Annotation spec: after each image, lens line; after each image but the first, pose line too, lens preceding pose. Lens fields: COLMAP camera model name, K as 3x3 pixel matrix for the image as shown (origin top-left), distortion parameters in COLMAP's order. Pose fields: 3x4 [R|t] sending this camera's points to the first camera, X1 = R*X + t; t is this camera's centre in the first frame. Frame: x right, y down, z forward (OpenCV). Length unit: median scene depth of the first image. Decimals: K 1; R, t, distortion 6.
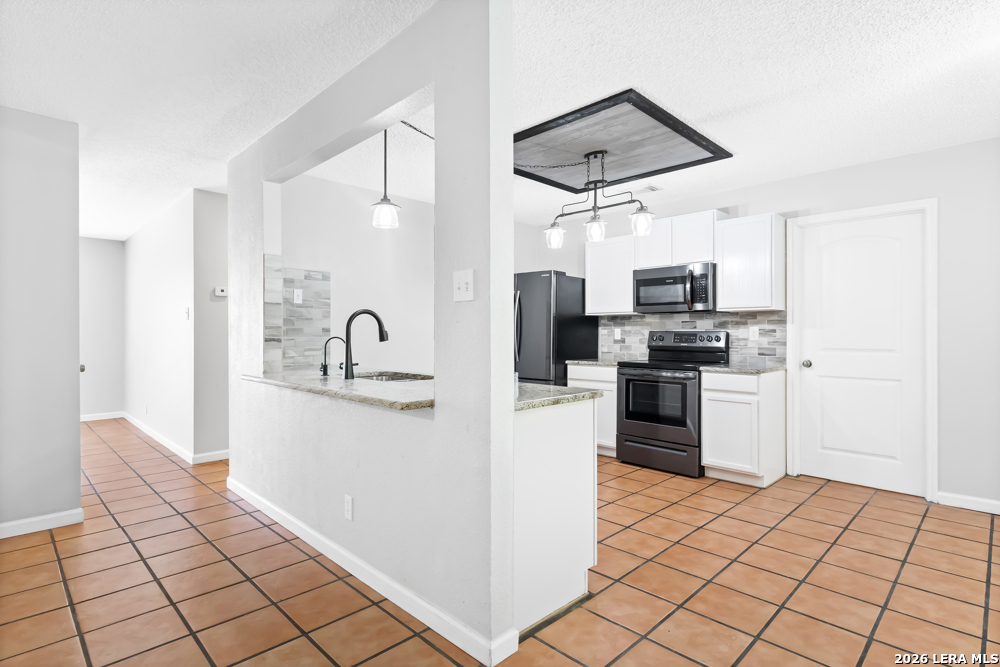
lens RADIAL K [[503.7, 0, 500.0], [0, 503.7, 333.5], [0, 0, 1]] dist [0.003622, 0.000265]
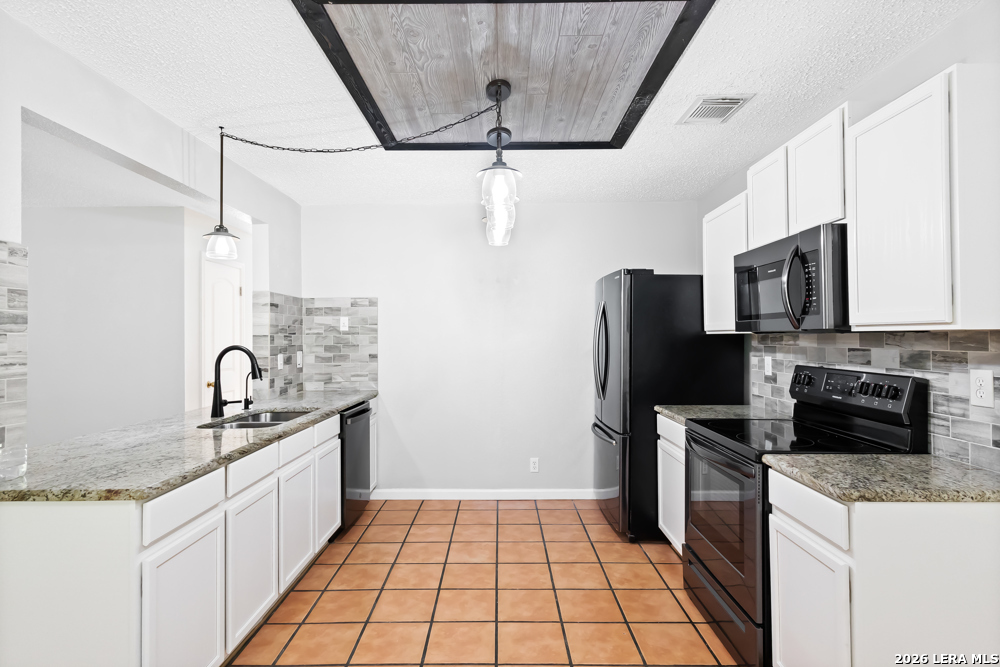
lens RADIAL K [[503.7, 0, 500.0], [0, 503.7, 333.5], [0, 0, 1]] dist [0.003622, 0.000265]
pose [[0.700305, -0.009659, -0.713779, 0.517754], [0.006328, 0.999953, -0.007322, -0.040612], [0.713816, 0.000611, 0.700333, 0.461842]]
